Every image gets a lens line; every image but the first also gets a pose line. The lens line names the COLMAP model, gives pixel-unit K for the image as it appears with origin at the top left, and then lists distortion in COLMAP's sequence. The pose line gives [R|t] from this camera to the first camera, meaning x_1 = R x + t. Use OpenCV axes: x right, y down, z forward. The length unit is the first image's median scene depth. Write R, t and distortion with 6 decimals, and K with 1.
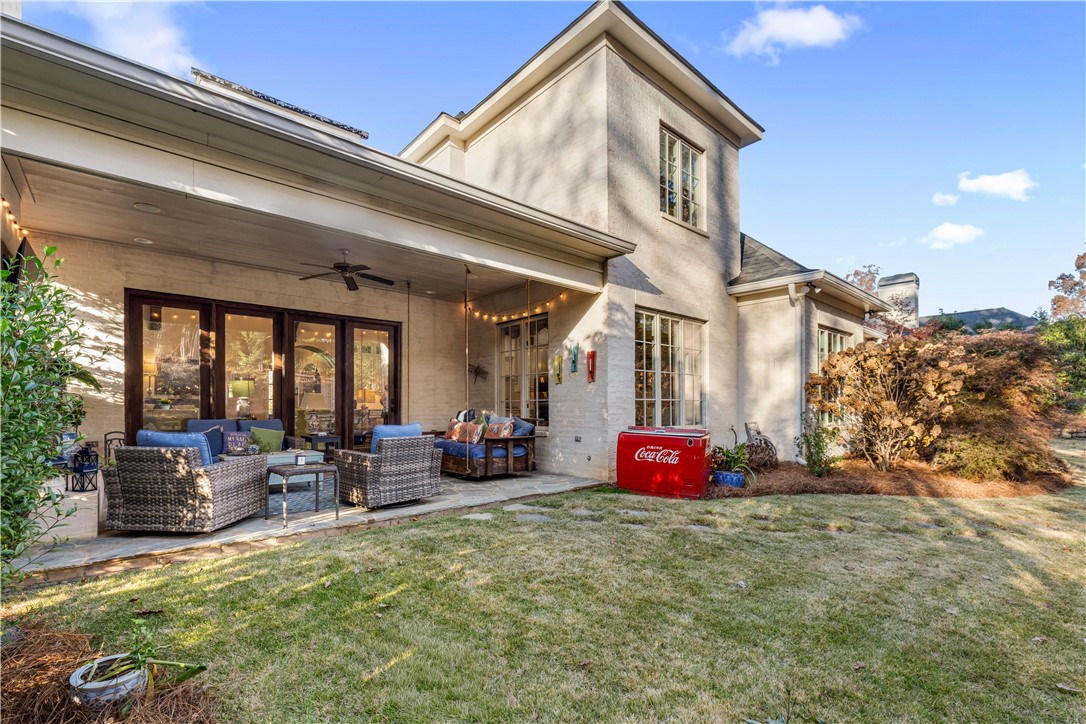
lens RADIAL K [[466.4, 0, 546.8], [0, 466.4, 409.6], [0, 0, 1]] dist [-0.007527, -0.000448]
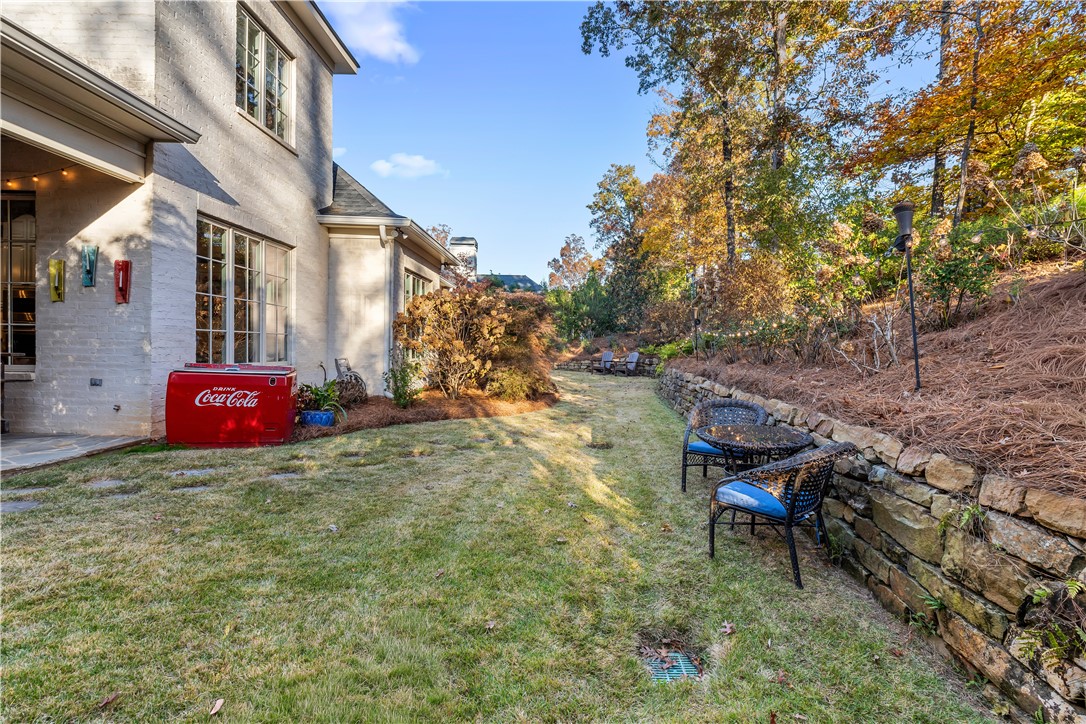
lens RADIAL K [[466.4, 0, 554.4], [0, 466.4, 354.9], [0, 0, 1]] dist [-0.007527, -0.000448]
pose [[0.663146, 0.004395, 0.748477, 0.002555], [-0.019009, 0.999759, 0.010971, 0.000905], [-0.748249, -0.021503, 0.663069, 0.017697]]
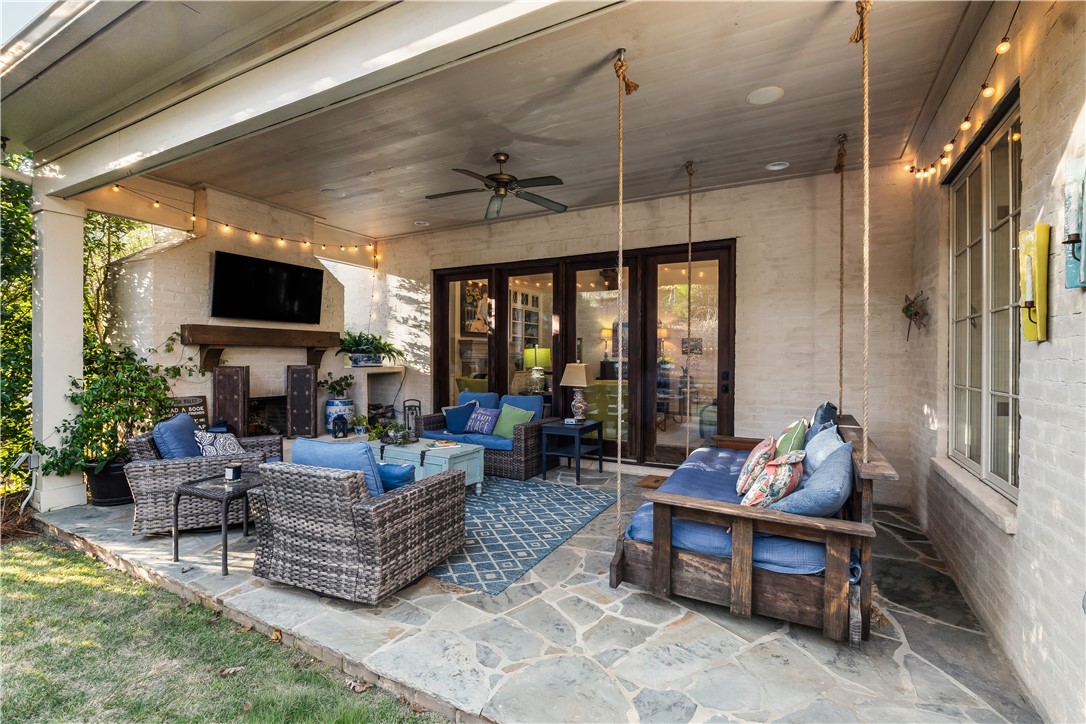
lens RADIAL K [[466.4, 0, 513.7], [0, 466.4, 358.8], [0, 0, 1]] dist [-0.007527, -0.000448]
pose [[0.319630, 0.004906, -0.947530, 0.214795], [-0.013763, 0.999905, 0.000535, -0.053593], [0.947442, 0.012870, 0.319667, 0.835584]]
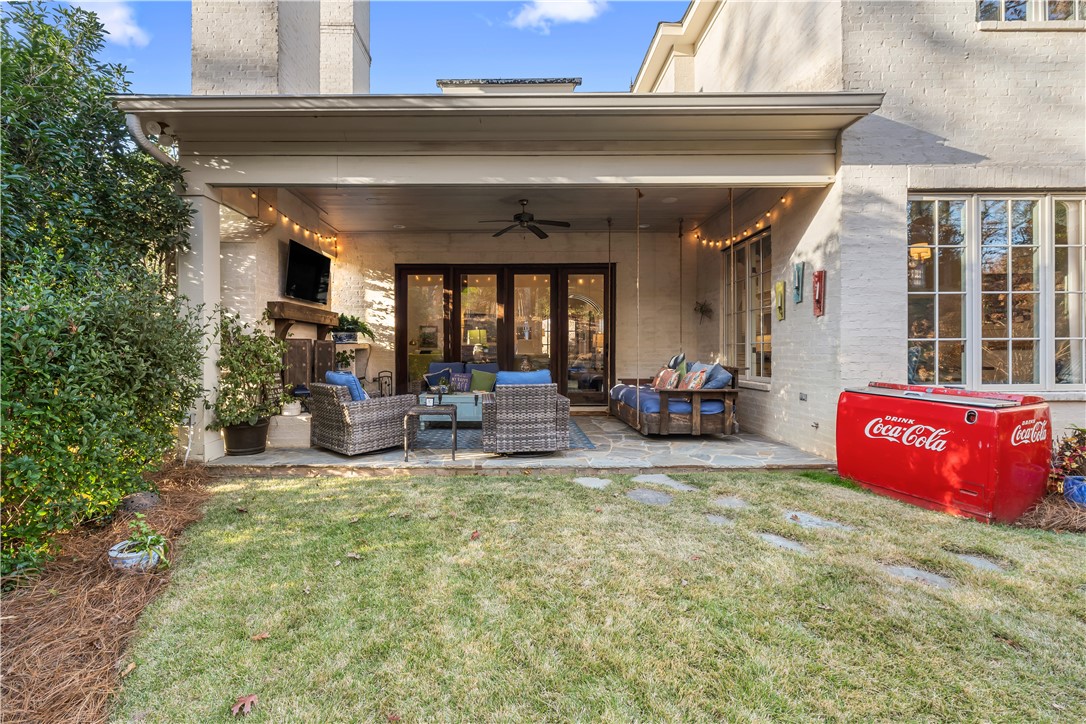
lens RADIAL K [[466.4, 0, 517.7], [0, 466.4, 356.4], [0, 0, 1]] dist [-0.007527, -0.000448]
pose [[0.750285, 0.004994, -0.661096, 0.253093], [0.000035, 0.999971, 0.007595, -0.004985], [0.661115, -0.005721, 0.750263, 0.219575]]
